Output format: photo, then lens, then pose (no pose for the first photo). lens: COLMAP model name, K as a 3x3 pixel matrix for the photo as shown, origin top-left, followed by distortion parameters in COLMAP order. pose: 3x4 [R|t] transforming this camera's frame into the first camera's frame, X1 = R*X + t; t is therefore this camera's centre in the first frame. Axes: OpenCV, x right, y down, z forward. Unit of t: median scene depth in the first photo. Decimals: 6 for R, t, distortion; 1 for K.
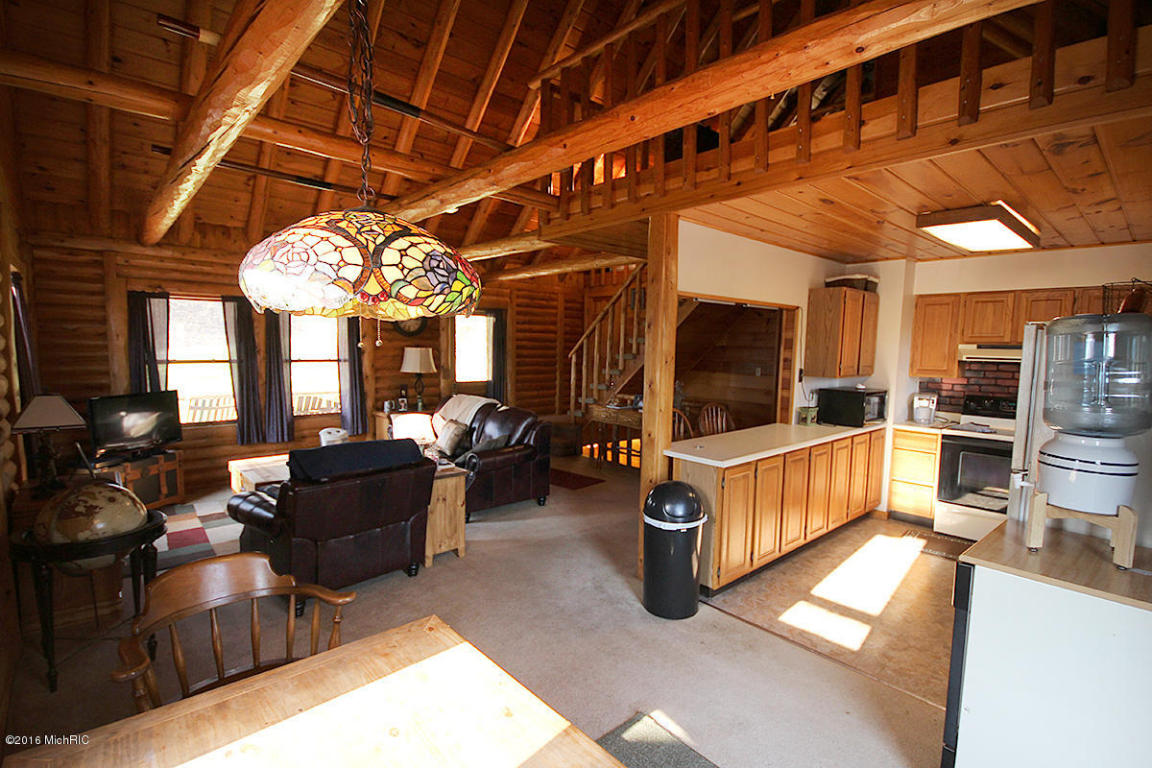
lens RADIAL K [[543.7, 0, 581.1], [0, 543.7, 394.2], [0, 0, 1]] dist [0.001113, -0.000121]
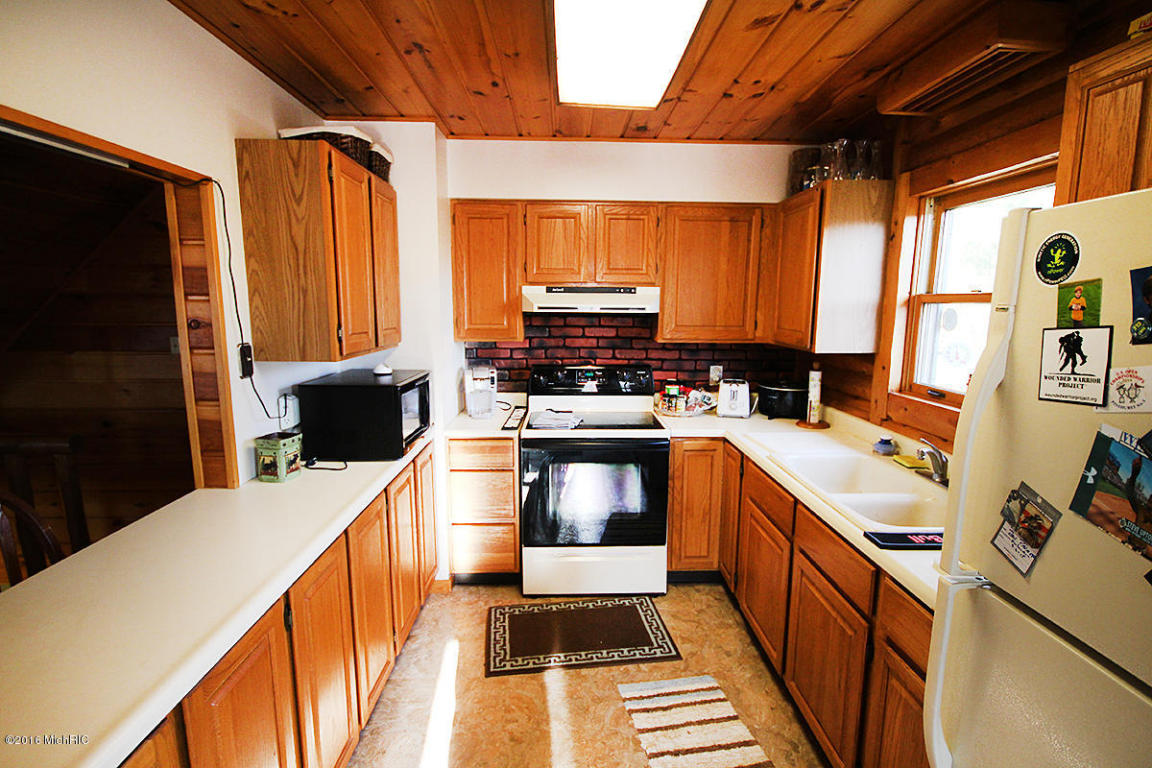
lens RADIAL K [[543.7, 0, 581.1], [0, 543.7, 394.2], [0, 0, 1]] dist [0.001113, -0.000121]
pose [[0.643991, -0.140442, 0.752032, 0.253765], [0.077498, 0.989925, 0.118504, -0.037484], [-0.761097, -0.018034, 0.648387, 0.541970]]
